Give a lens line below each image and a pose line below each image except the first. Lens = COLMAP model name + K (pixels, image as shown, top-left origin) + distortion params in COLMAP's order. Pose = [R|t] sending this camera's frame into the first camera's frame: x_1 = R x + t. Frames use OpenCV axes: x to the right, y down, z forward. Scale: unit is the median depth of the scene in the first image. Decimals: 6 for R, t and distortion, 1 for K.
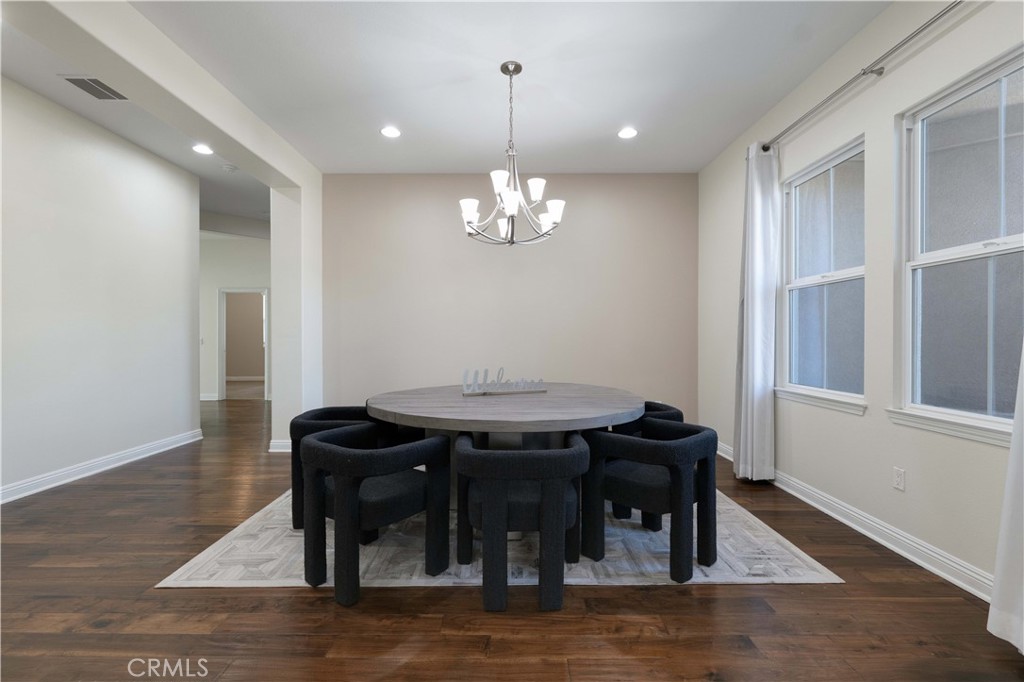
lens RADIAL K [[439.8, 0, 503.6], [0, 439.8, 336.1], [0, 0, 1]] dist [-0.007882, 0.000223]
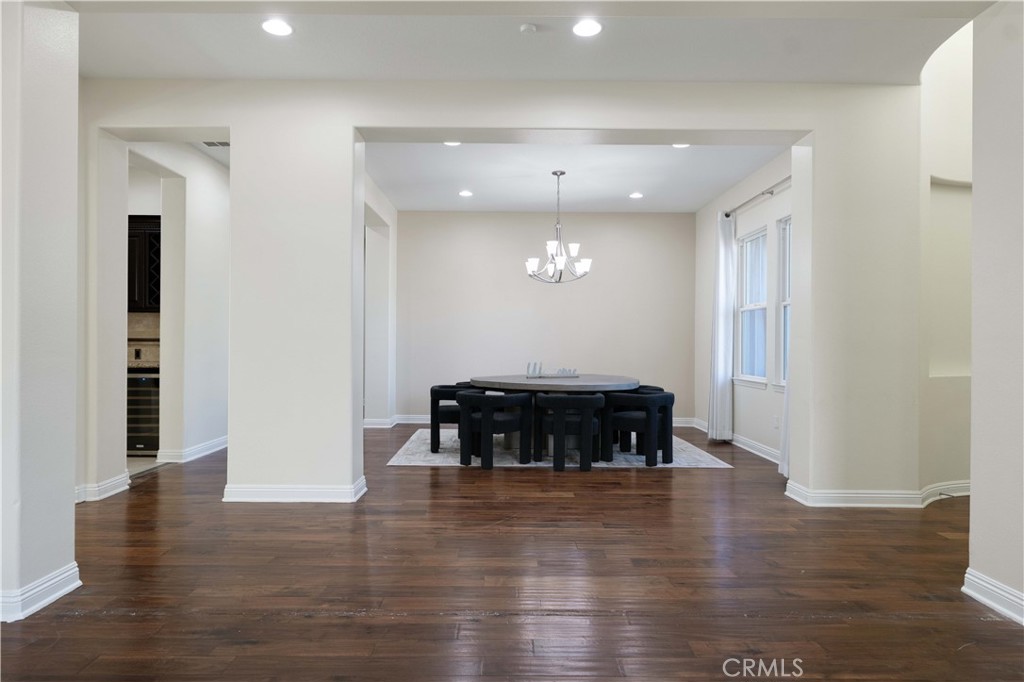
lens RADIAL K [[603.1, 0, 505.2], [0, 603.1, 342.0], [0, 0, 1]] dist [0.006657, 0.000210]
pose [[0.999945, 0.005266, 0.009065, -0.192266], [-0.005298, 0.999980, 0.003464, -0.005692], [-0.009047, -0.003511, 0.999953, -1.182050]]
